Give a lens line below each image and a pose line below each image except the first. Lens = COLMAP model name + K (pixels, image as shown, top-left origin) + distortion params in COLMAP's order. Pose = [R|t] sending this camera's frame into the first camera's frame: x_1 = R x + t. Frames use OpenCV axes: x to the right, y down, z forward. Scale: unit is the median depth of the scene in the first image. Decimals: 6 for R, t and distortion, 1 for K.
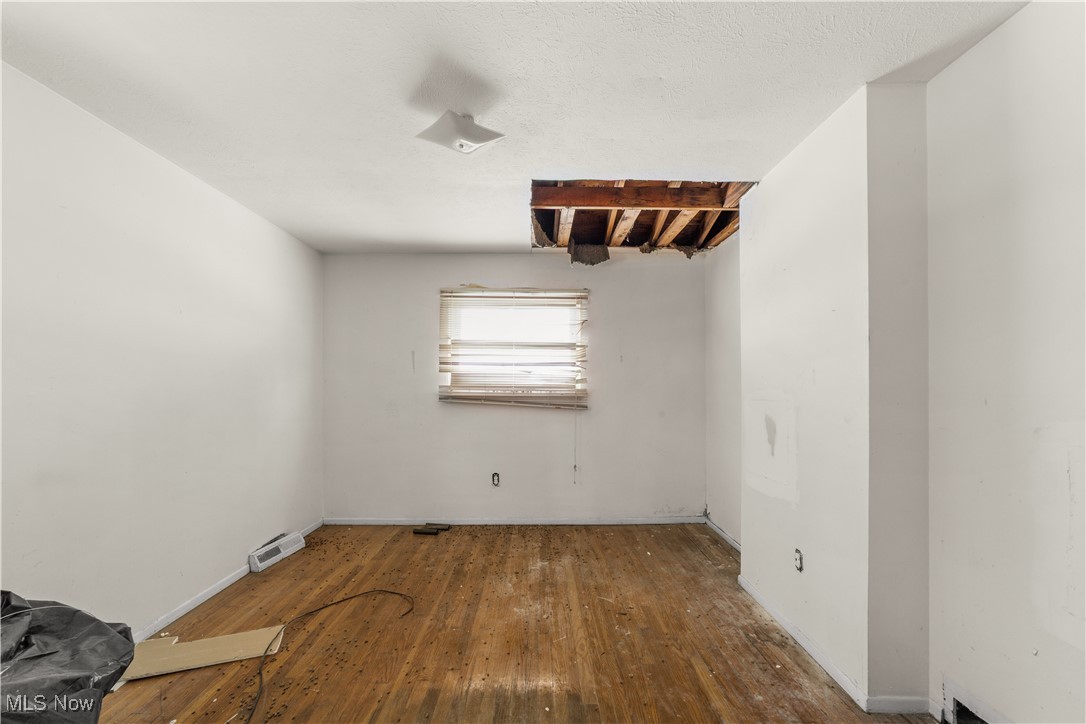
lens RADIAL K [[420.7, 0, 539.9], [0, 420.7, 366.2], [0, 0, 1]] dist [-0.014556, 0.008308]
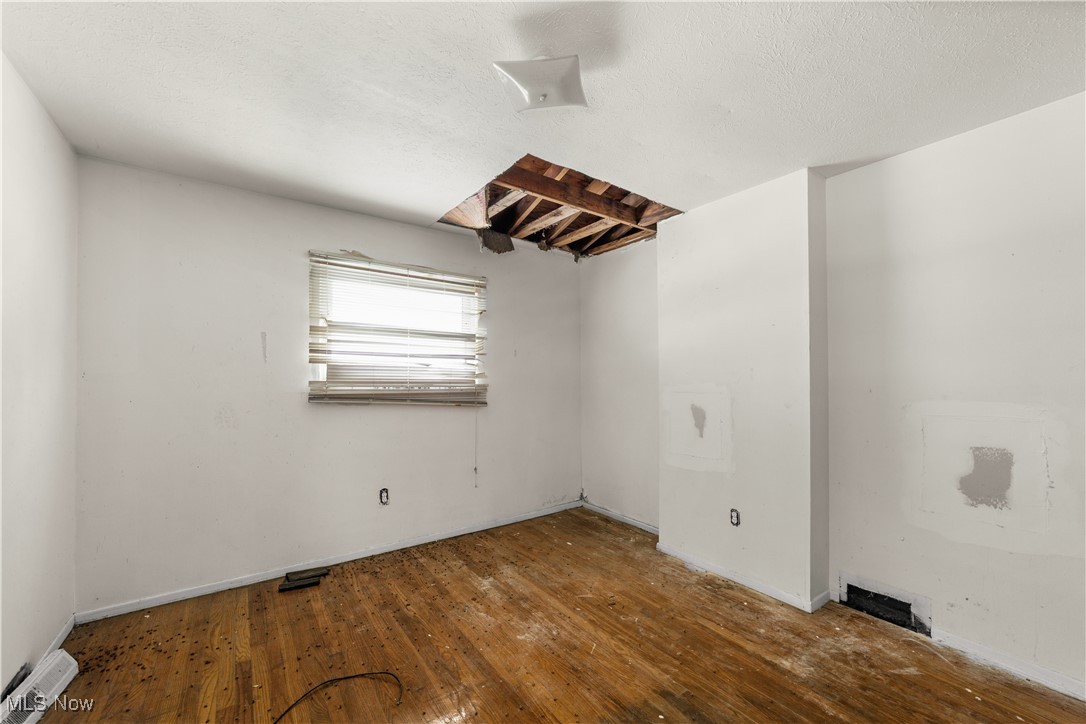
lens RADIAL K [[427.1, 0, 542.5], [0, 427.1, 356.9], [0, 0, 1]] dist [-0.015097, 0.008505]
pose [[0.814020, 0.028013, 0.580161, -0.364141], [-0.025036, 0.999600, -0.013138, 0.003159], [-0.580297, -0.003830, 0.814396, 0.165424]]
